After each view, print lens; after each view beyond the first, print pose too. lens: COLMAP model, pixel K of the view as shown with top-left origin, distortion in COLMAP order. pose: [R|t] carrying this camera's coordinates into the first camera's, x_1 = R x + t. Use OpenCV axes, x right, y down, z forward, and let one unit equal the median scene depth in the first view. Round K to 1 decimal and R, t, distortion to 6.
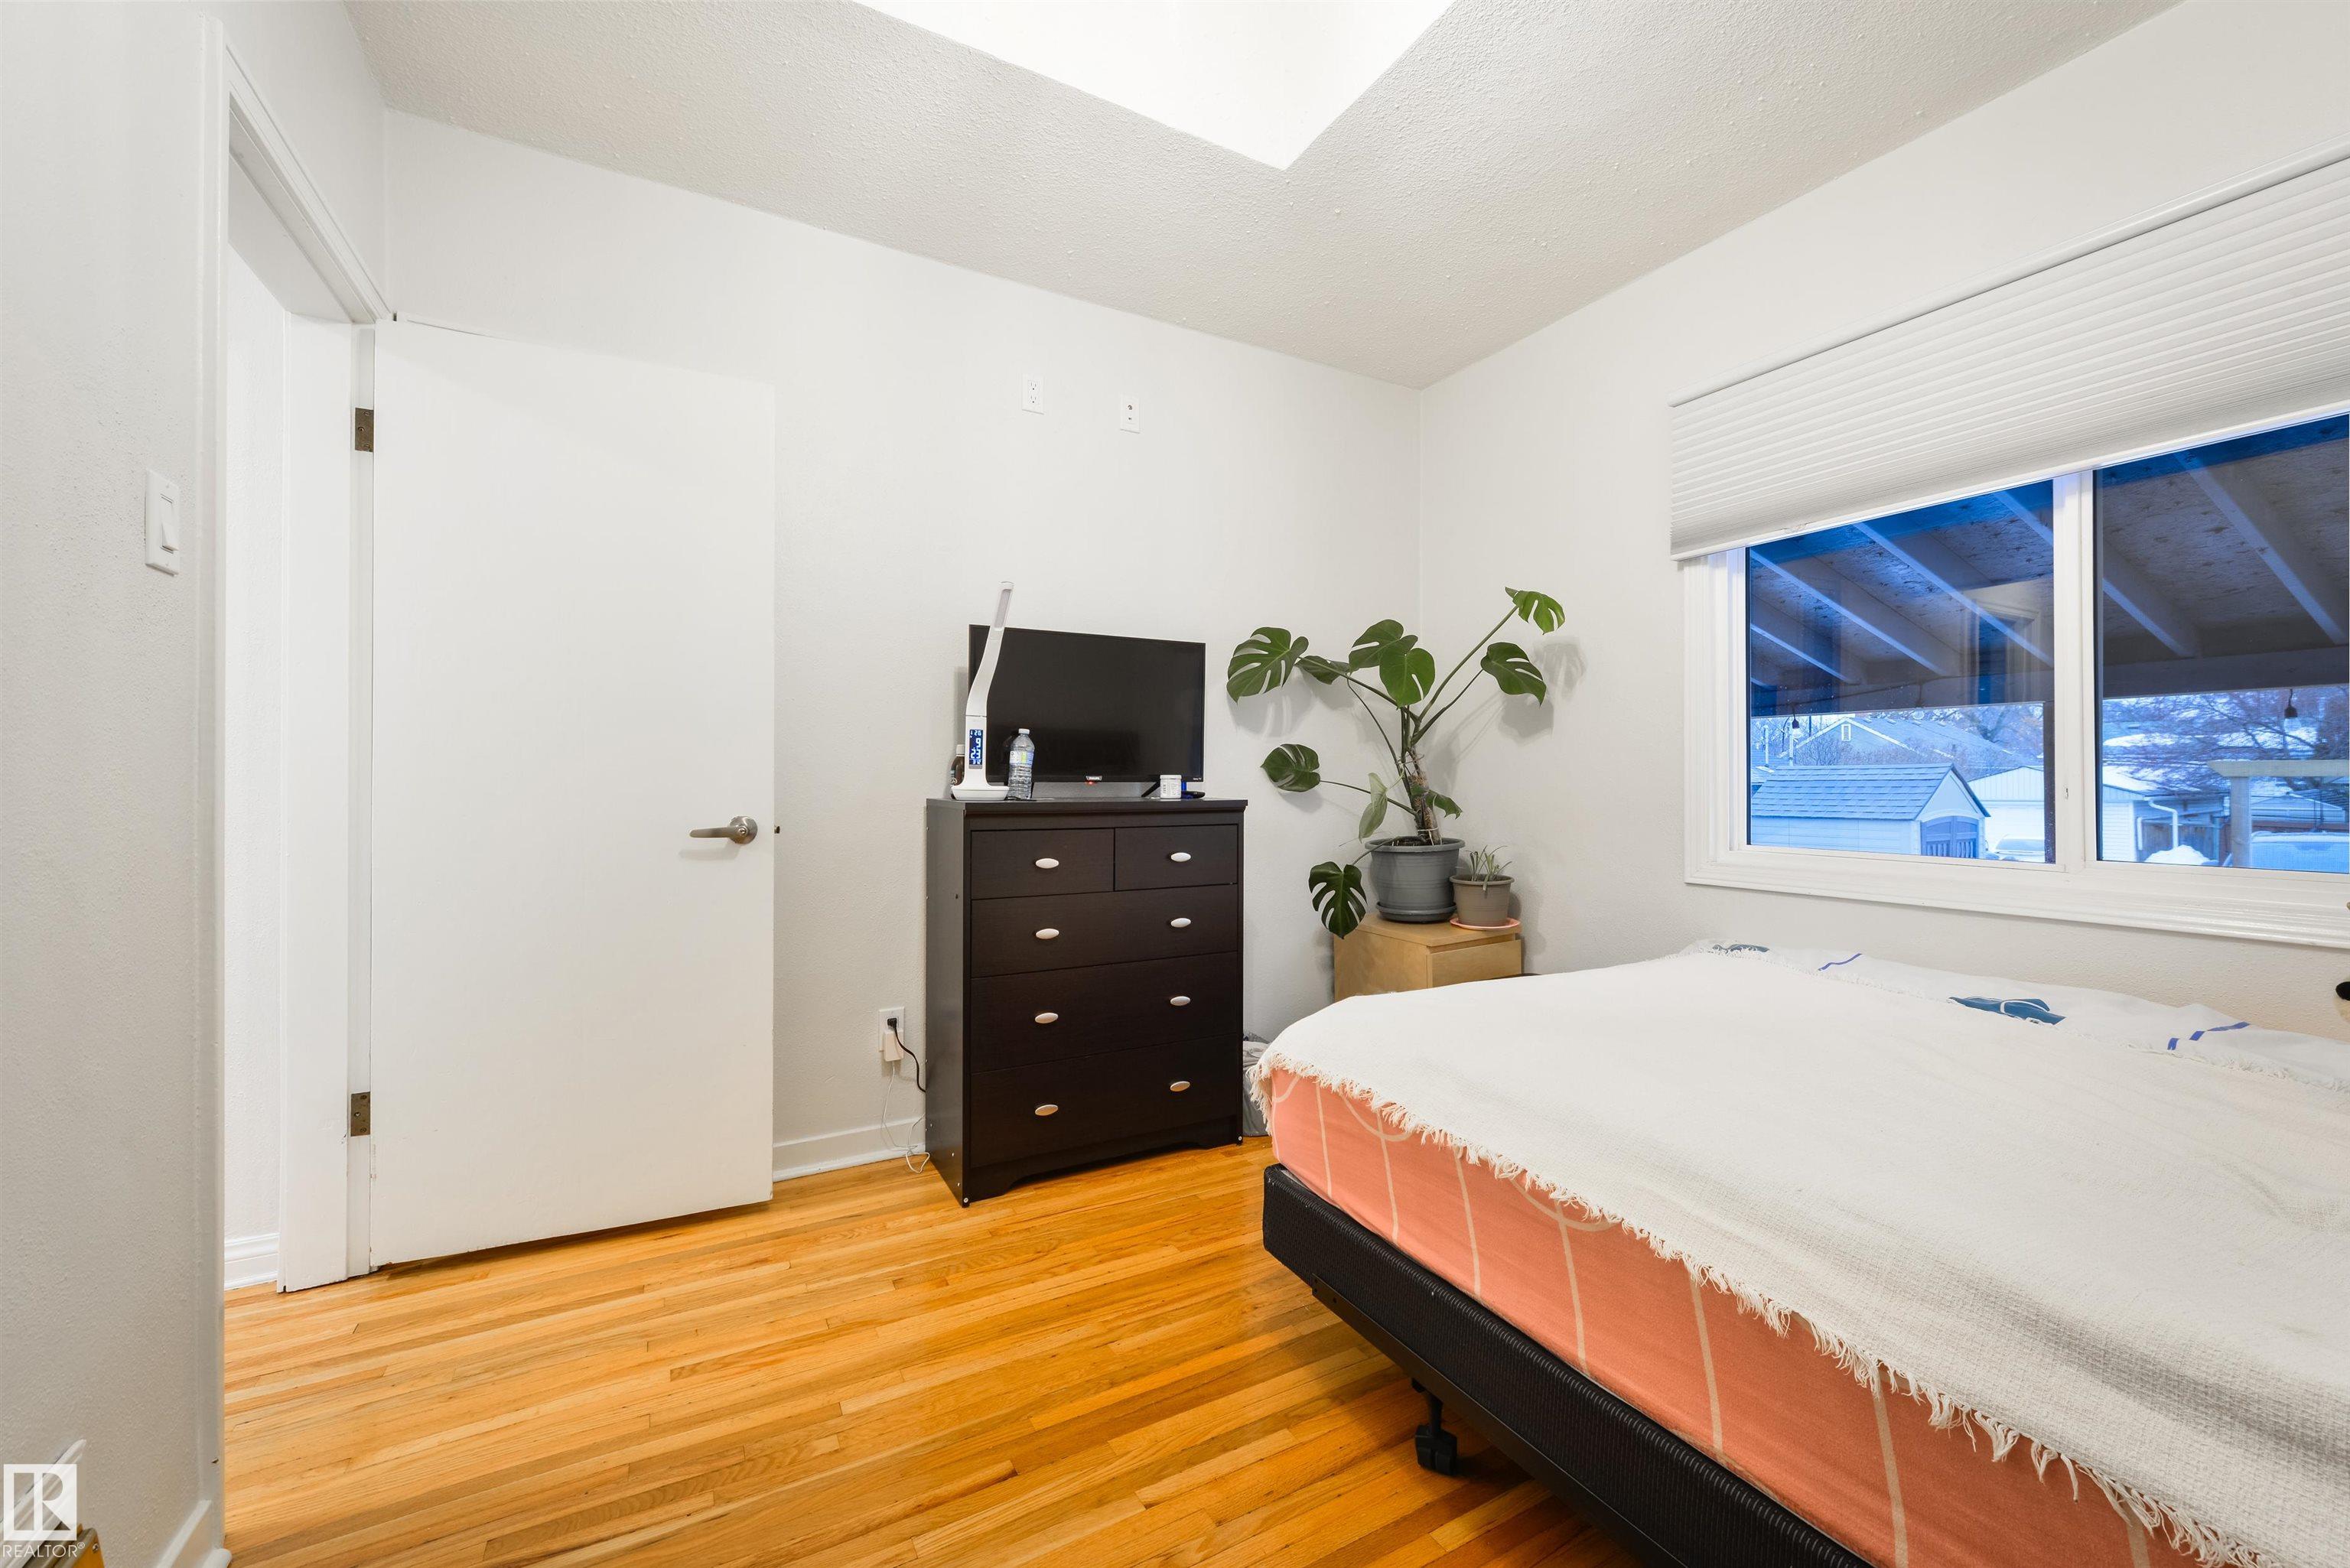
lens RADIAL K [[924.6, 0, 1183.6], [0, 924.6, 776.2], [0, 0, 1]] dist [0.003515, -0.001699]
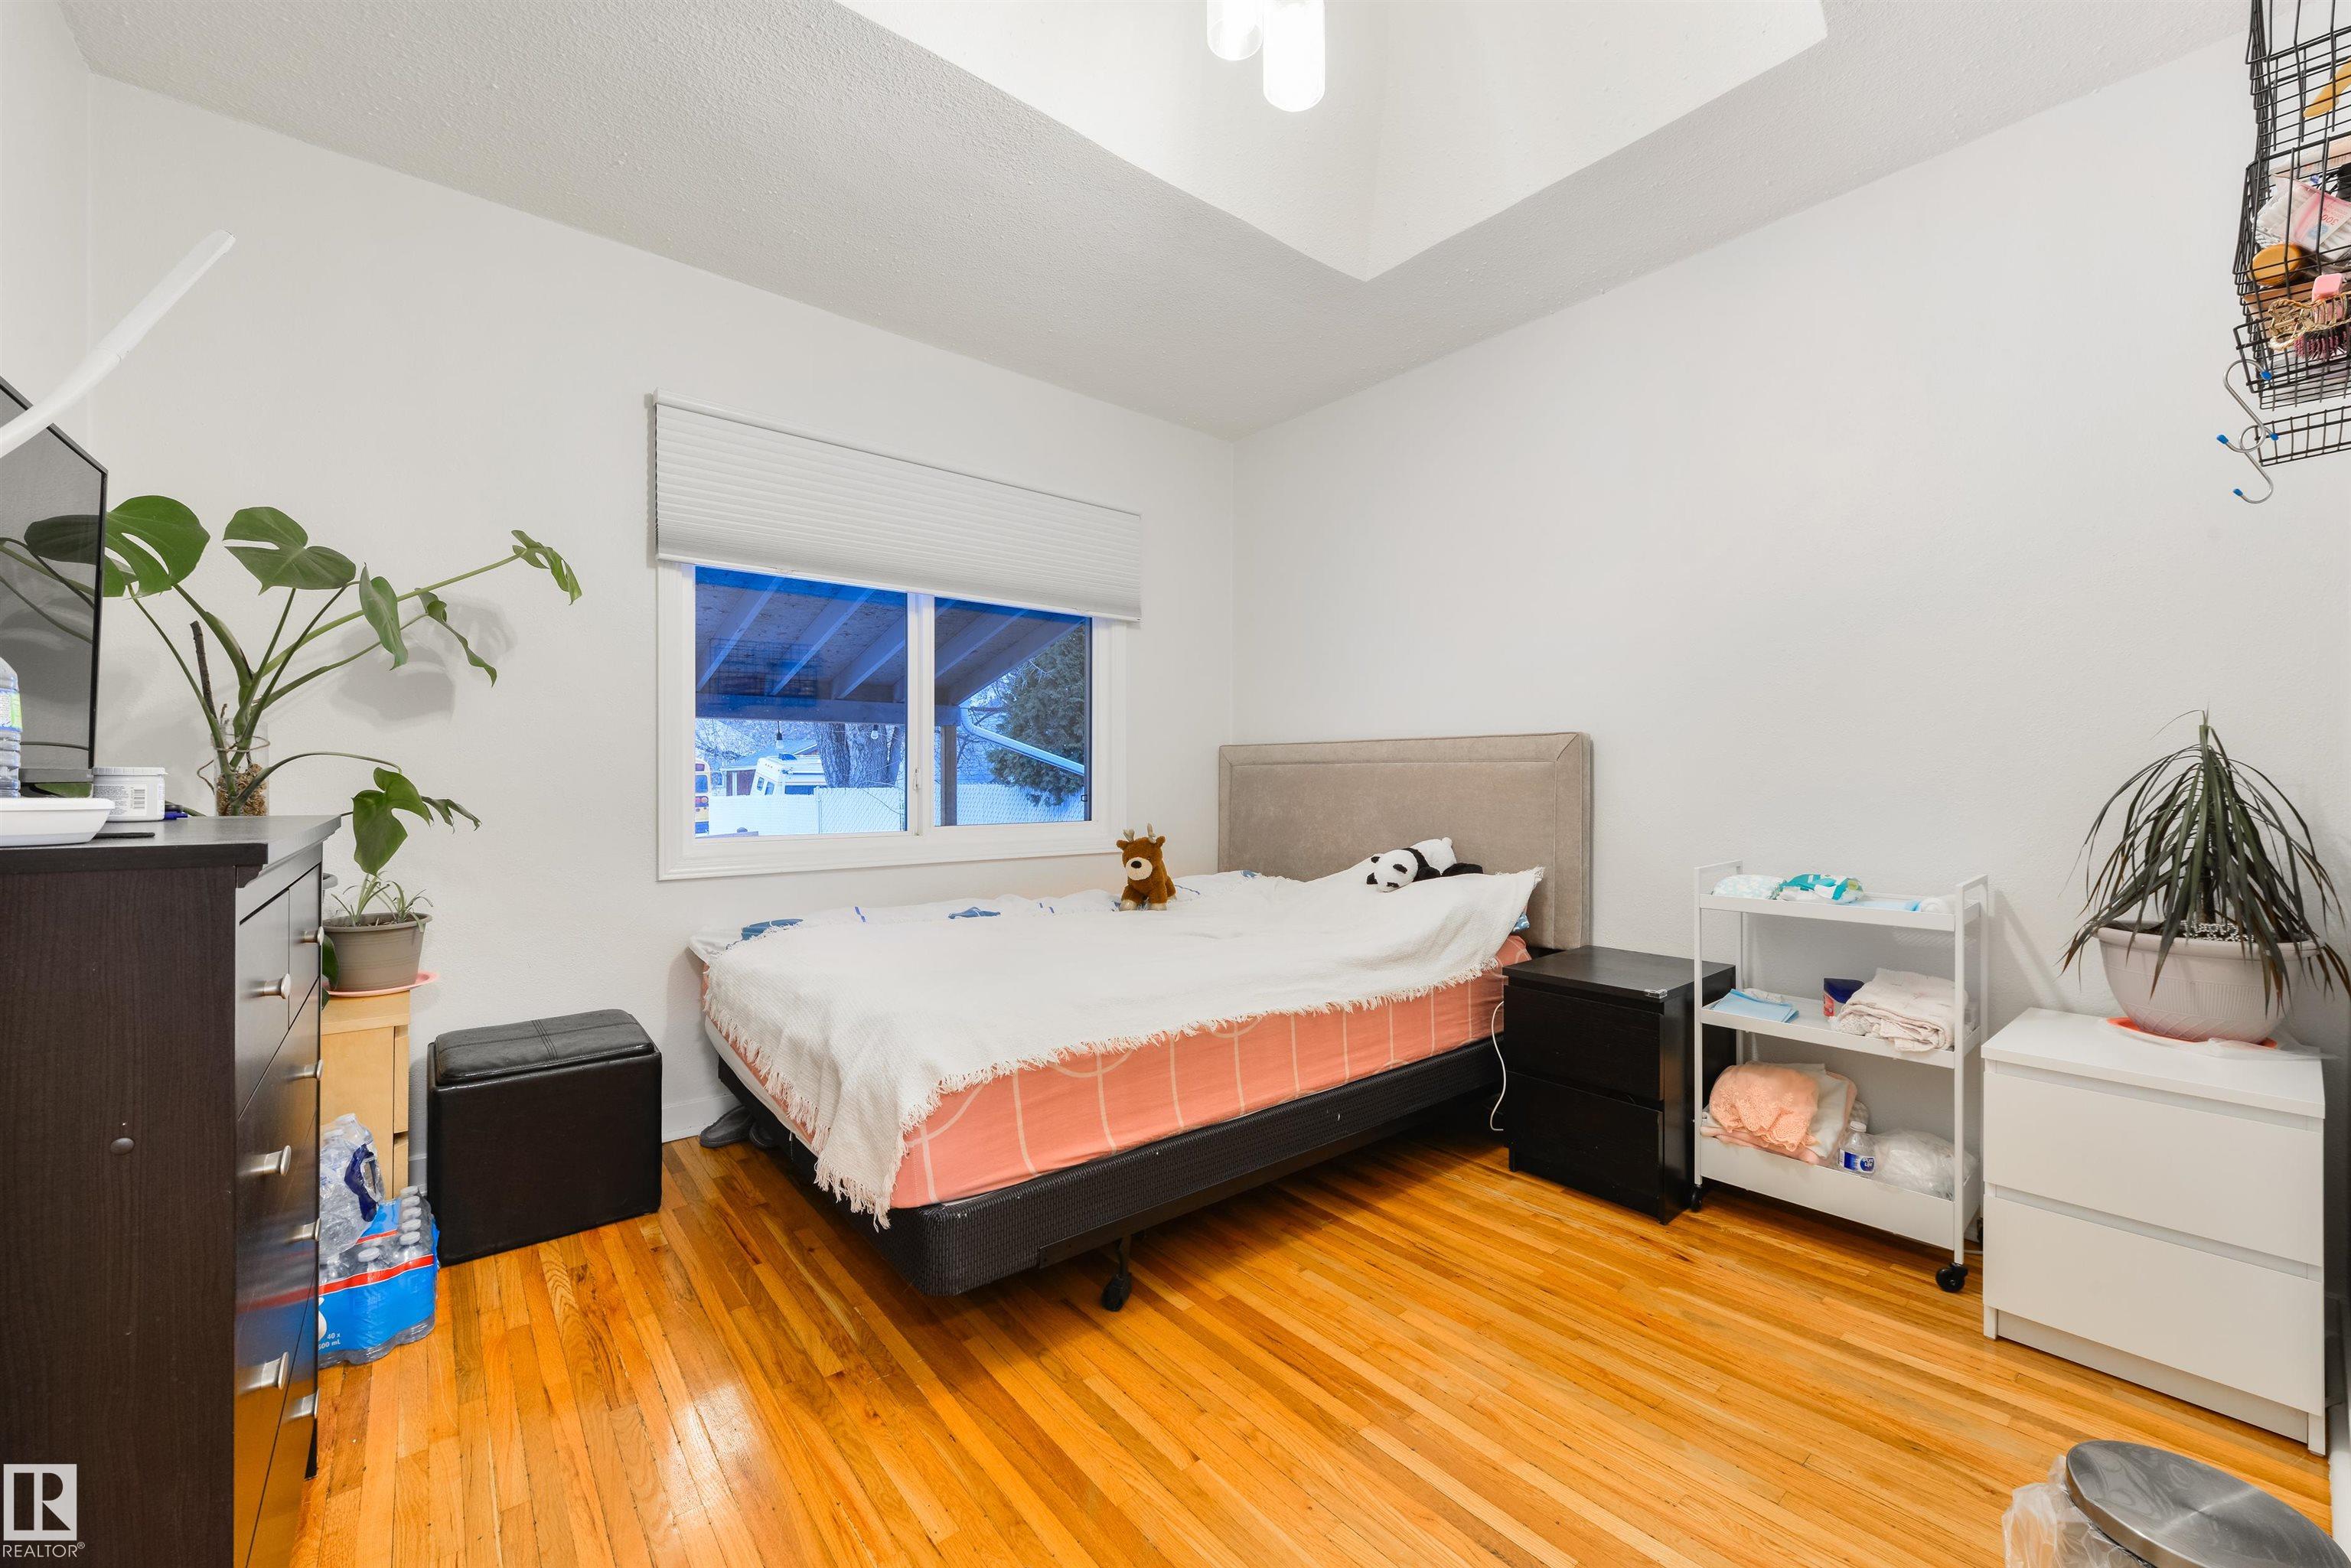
lens RADIAL K [[925.0, 0, 1196.9], [0, 925.0, 776.2], [0, 0, 1]] dist [0.003515, -0.001699]
pose [[-0.191941, 0.001508, 0.981405, -0.952809], [-0.004230, 0.999988, -0.002364, 0.002707], [-0.981397, -0.004605, -0.191933, 1.055897]]
